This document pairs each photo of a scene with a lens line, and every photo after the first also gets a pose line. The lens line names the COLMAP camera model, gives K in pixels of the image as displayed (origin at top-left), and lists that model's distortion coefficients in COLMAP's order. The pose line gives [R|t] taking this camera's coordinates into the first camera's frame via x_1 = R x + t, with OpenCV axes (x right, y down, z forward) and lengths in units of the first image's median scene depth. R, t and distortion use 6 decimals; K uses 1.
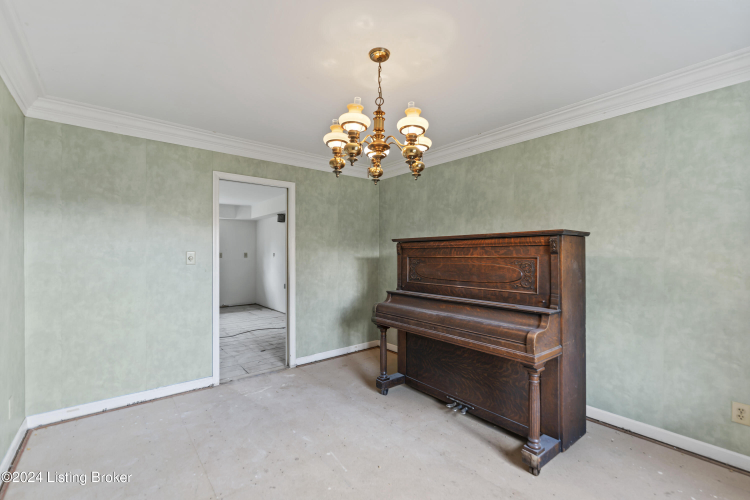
lens RADIAL K [[327.4, 0, 378.3], [0, 327.4, 250.2], [0, 0, 1]] dist [-0.000614, -0.000523]
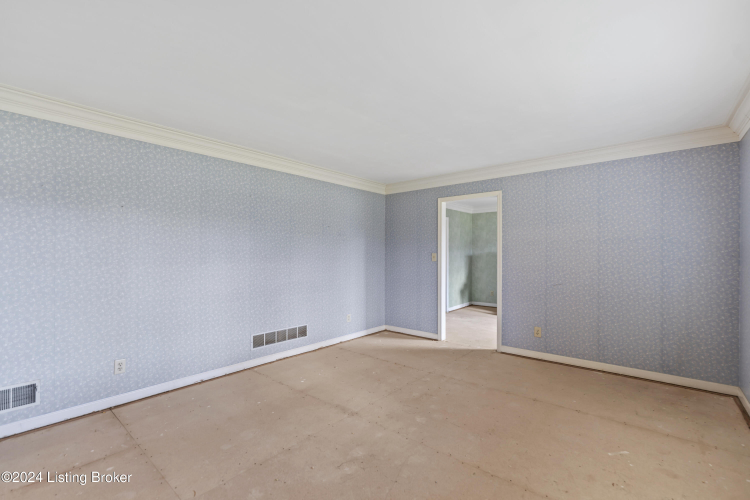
lens RADIAL K [[327.4, 0, 377.7], [0, 327.4, 250.3], [0, 0, 1]] dist [-0.000614, -0.000523]
pose [[0.983383, 0.005068, 0.181472, -1.210967], [-0.004196, 0.999978, -0.005190, 0.001526], [-0.181495, 0.004342, 0.983382, -0.971478]]
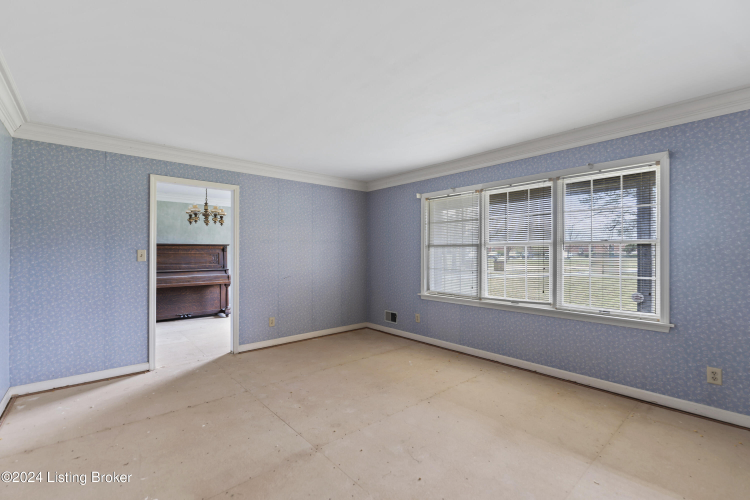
lens RADIAL K [[327.4, 0, 378.6], [0, 327.4, 251.8], [0, 0, 1]] dist [-0.000614, -0.000523]
pose [[-0.031799, 0.003273, 0.999489, -1.776920], [-0.005390, 0.999980, -0.003447, 0.010482], [-0.999480, -0.005497, -0.031781, -0.267531]]
